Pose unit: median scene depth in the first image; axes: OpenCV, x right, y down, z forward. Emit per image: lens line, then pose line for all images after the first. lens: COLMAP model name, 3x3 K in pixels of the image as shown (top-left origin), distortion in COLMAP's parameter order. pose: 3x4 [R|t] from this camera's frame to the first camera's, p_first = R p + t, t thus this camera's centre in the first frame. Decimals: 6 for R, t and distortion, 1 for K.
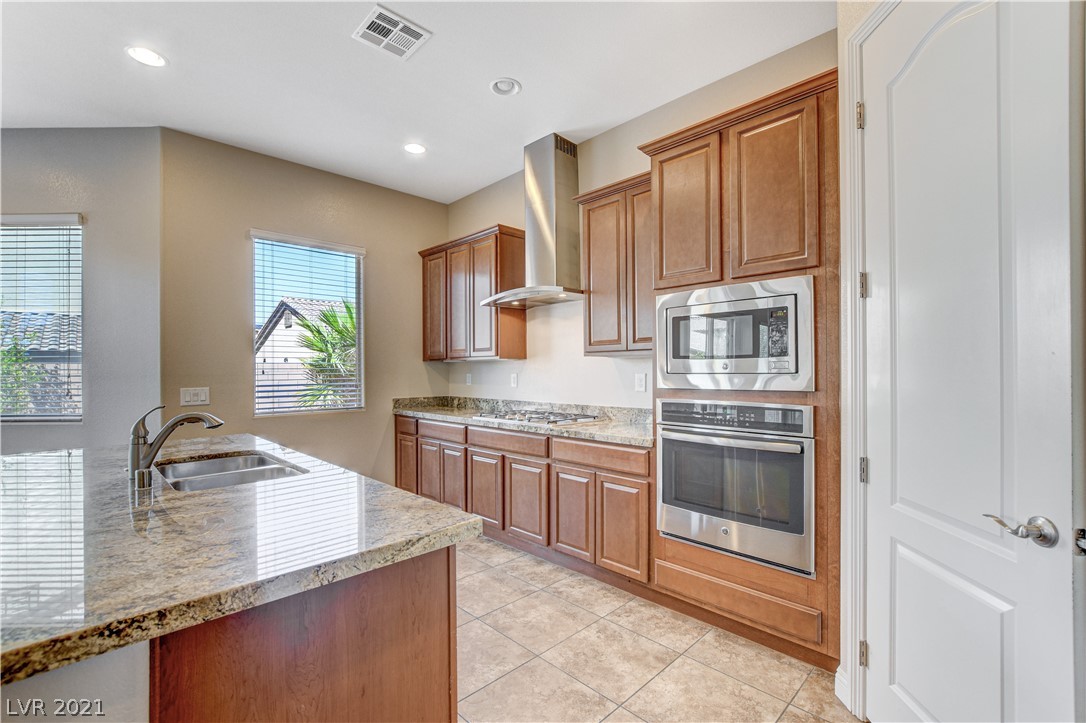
lens RADIAL K [[472.4, 0, 557.9], [0, 472.4, 369.3], [0, 0, 1]] dist [-0.015433, 0.000336]
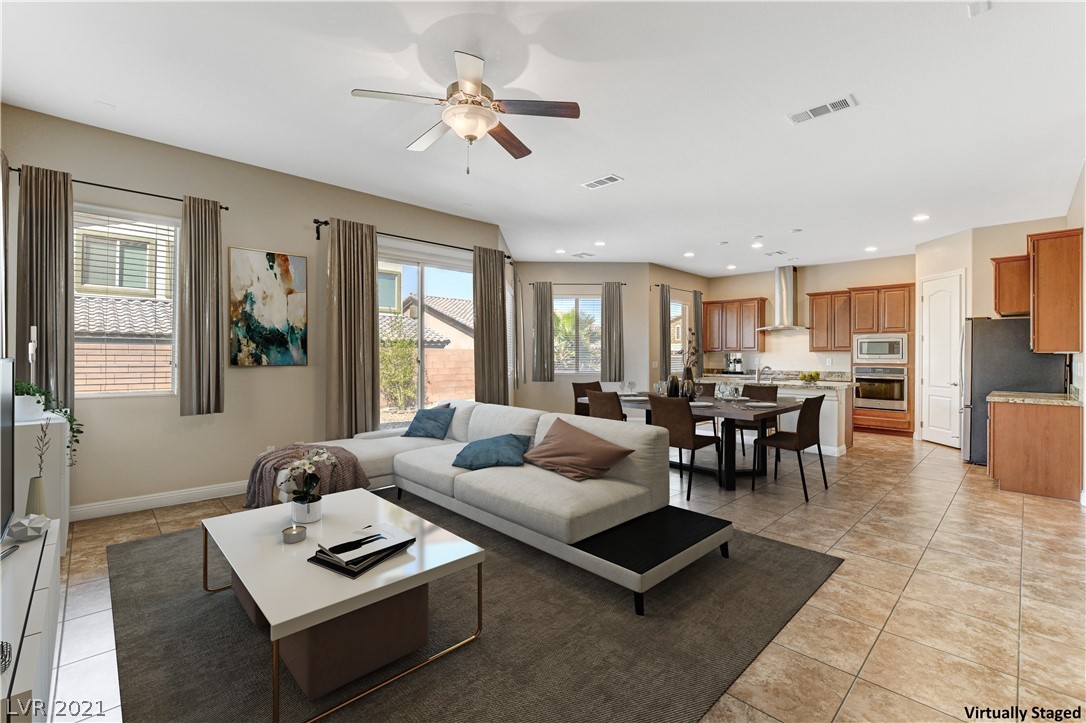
lens RADIAL K [[472.4, 0, 550.6], [0, 472.4, 353.8], [0, 0, 1]] dist [-0.015433, 0.000336]
pose [[0.999672, 0.014081, -0.021396, -1.811738], [-0.014200, 0.999885, -0.005412, 0.022822], [0.021317, 0.005714, 0.999756, -2.287672]]
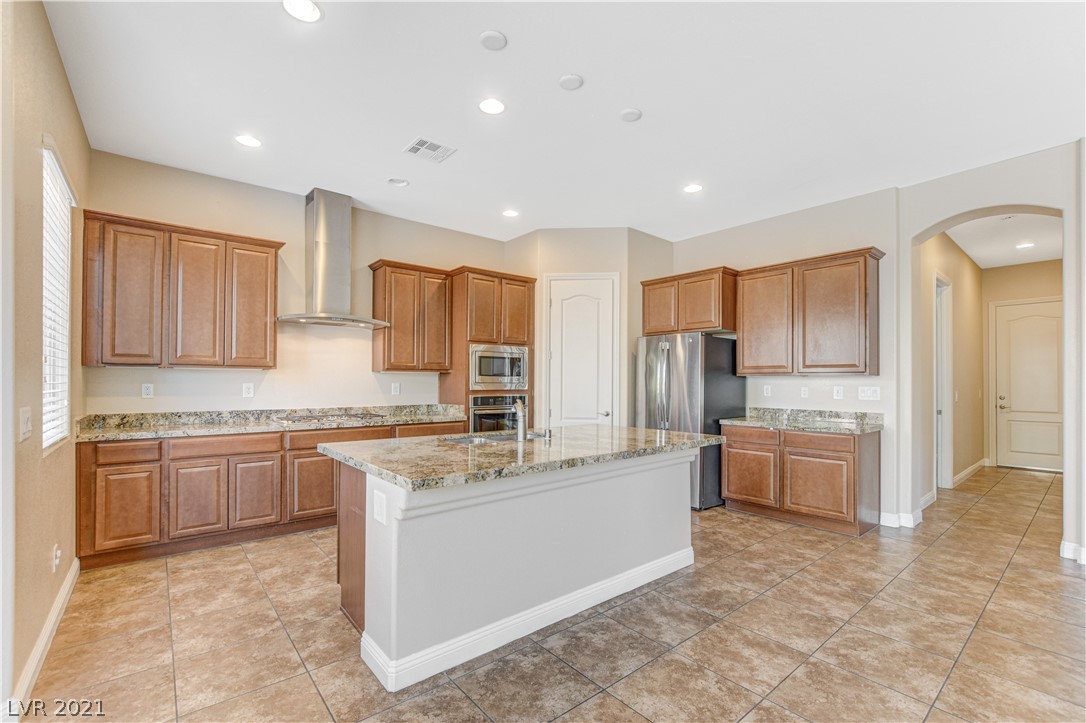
lens RADIAL K [[472.4, 0, 544.7], [0, 472.4, 380.8], [0, 0, 1]] dist [-0.015433, 0.000336]
pose [[0.107379, 0.004188, 0.994209, -1.746850], [-0.006916, 0.999970, -0.003465, 0.004649], [-0.994194, -0.006504, 0.107404, 0.469454]]
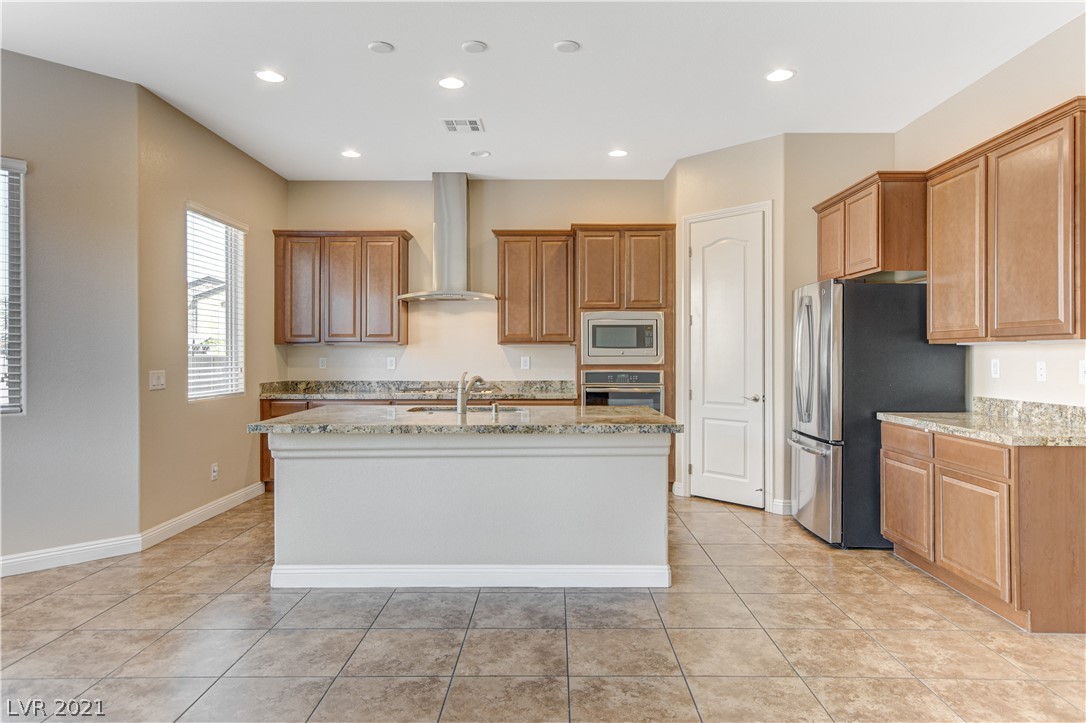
lens RADIAL K [[659.2, 0, 551.4], [0, 659.2, 354.0], [0, 0, 1]] dist [0.006199, 0.004598]
pose [[0.724524, 0.003173, 0.689243, -1.558325], [-0.003196, 0.999994, -0.001244, 0.003806], [-0.689243, -0.001301, 0.724529, -0.698435]]
